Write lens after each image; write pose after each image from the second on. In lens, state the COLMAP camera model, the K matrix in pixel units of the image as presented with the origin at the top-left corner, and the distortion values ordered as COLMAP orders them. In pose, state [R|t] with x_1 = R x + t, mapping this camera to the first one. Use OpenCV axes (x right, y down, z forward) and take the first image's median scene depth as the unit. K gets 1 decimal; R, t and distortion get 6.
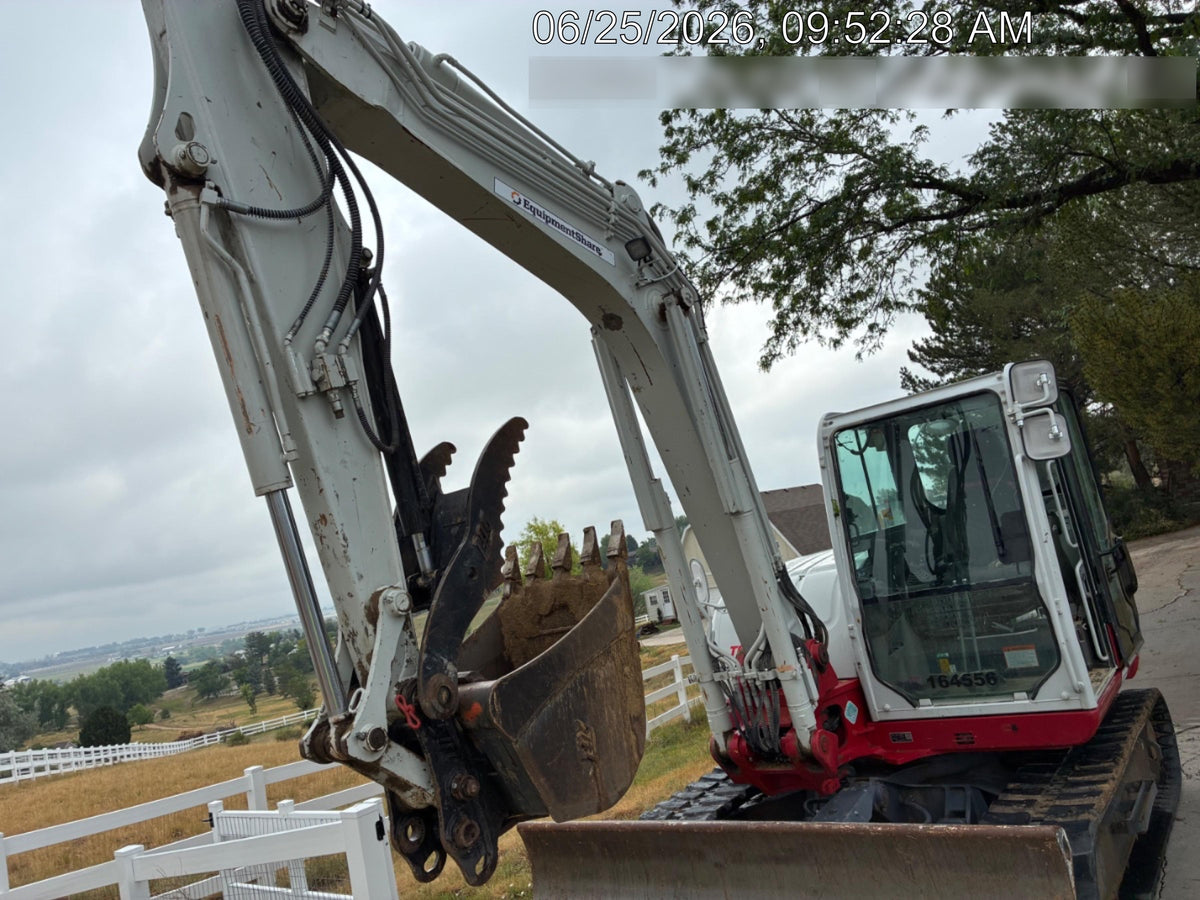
lens RADIAL K [[896.8, 0, 600.0], [0, 896.8, 450.0], [0, 0, 1]] dist [0.023088, -0.009520]
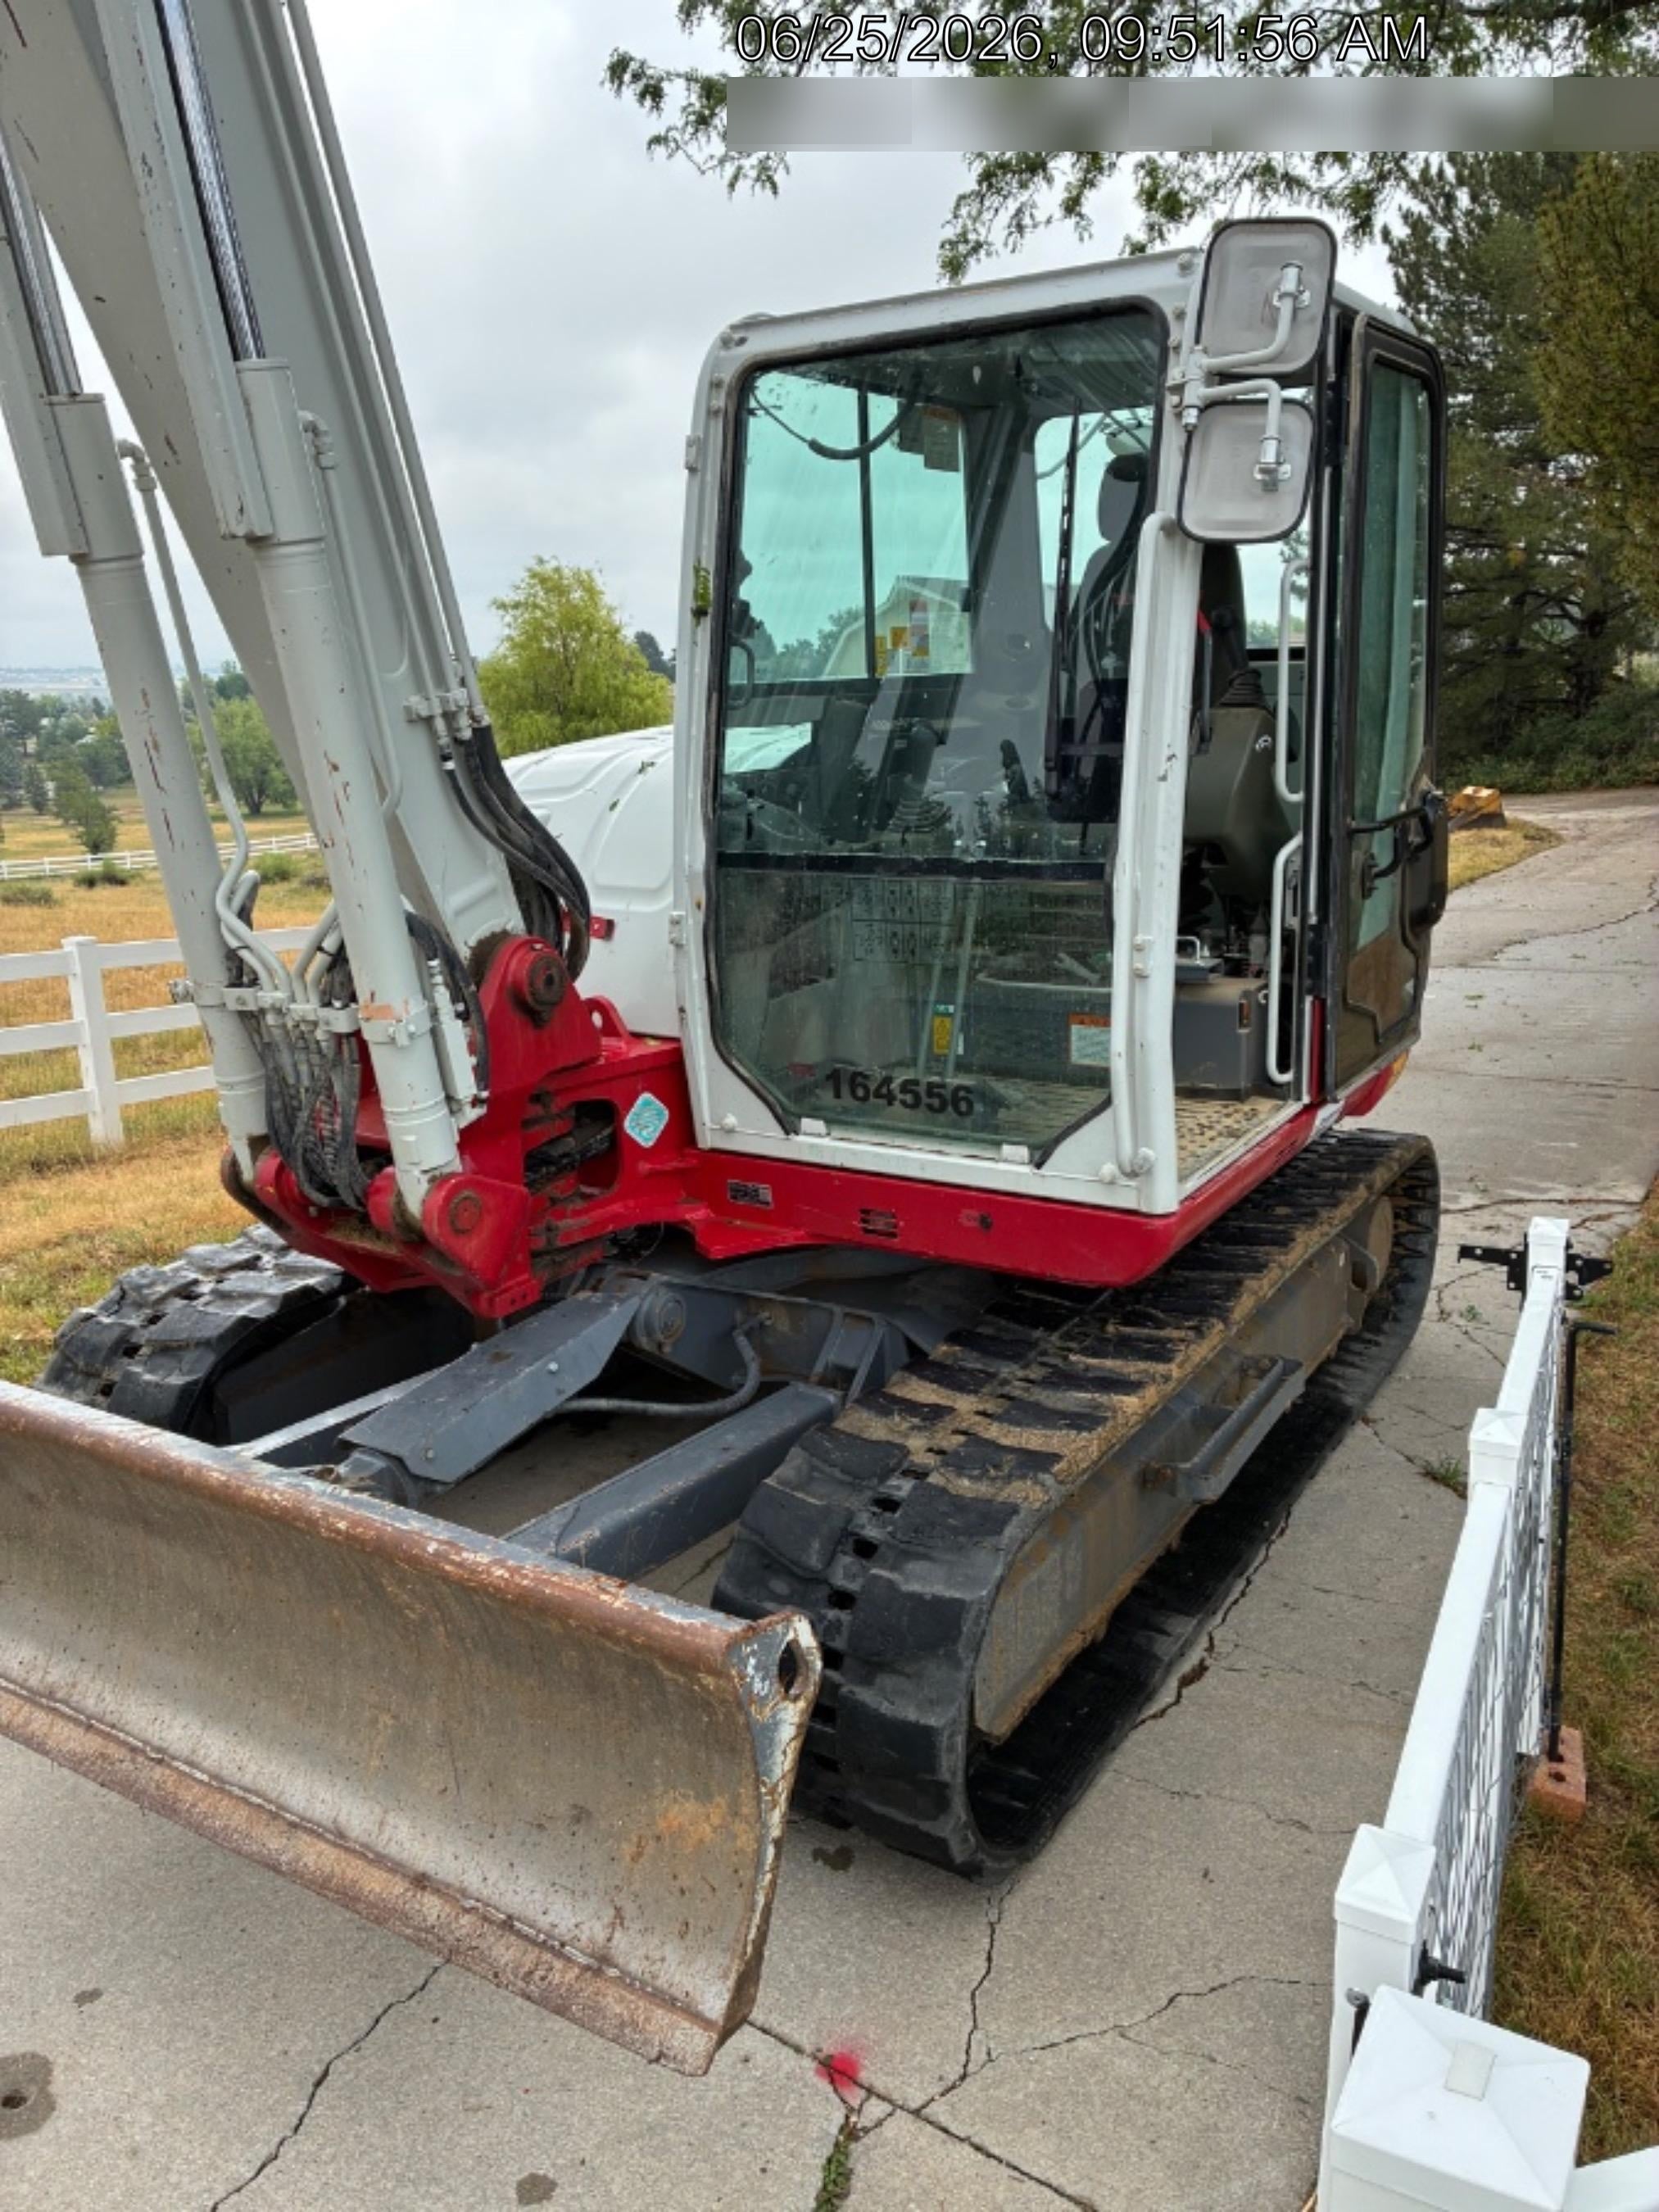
lens RADIAL K [[1653.0, 0, 854.7], [0, 1653.0, 1103.1], [0, 0, 1]] dist [0.023088, -0.009520]
pose [[0.983060, 0.134830, 0.124150, 0.287539], [-0.170724, 0.920047, 0.352656, 0.008450], [-0.066675, -0.367878, 0.927481, 0.322382]]
